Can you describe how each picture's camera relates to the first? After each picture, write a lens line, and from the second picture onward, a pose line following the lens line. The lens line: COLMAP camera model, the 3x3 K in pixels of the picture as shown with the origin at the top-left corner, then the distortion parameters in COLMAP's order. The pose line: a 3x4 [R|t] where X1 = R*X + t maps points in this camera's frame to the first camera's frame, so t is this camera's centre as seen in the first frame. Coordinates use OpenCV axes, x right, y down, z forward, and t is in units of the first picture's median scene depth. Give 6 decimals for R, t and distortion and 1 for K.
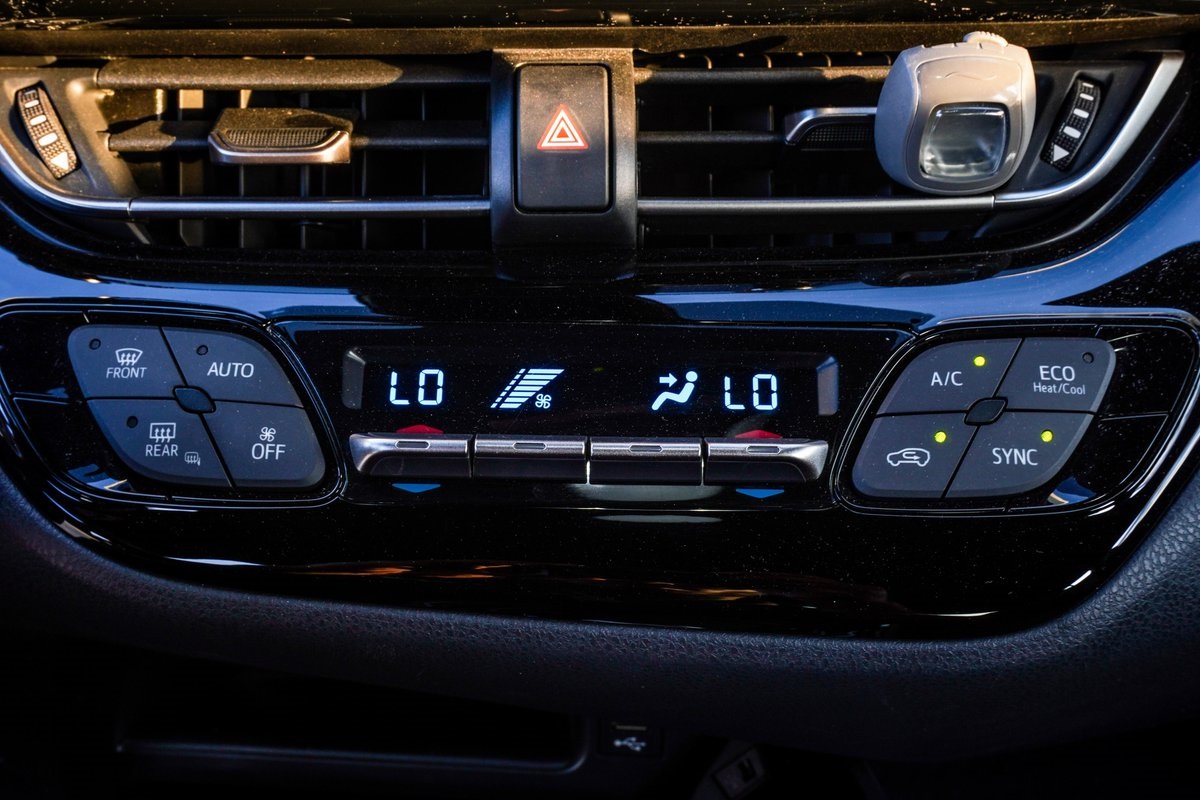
lens RADIAL K [[1584.3, 0, 600.0], [0, 1584.3, 400.0], [0, 0, 1]] dist [-0.011807, 0.063196]
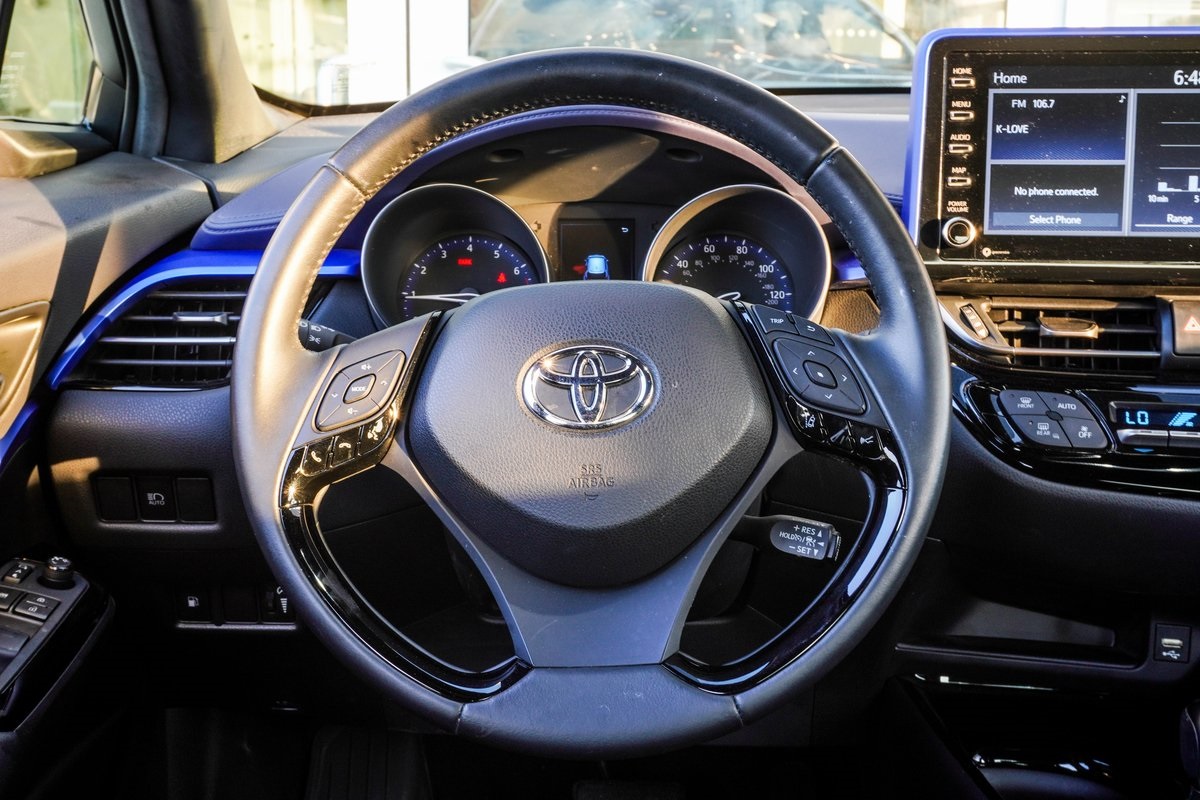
lens RADIAL K [[1584.3, 0, 600.0], [0, 1584.3, 400.0], [0, 0, 1]] dist [-0.011807, 0.063196]
pose [[0.982857, 0.035835, -0.180851, -0.491228], [-0.072579, 0.976926, -0.200868, 0.524894], [0.169480, 0.210551, 0.962780, -1.577423]]
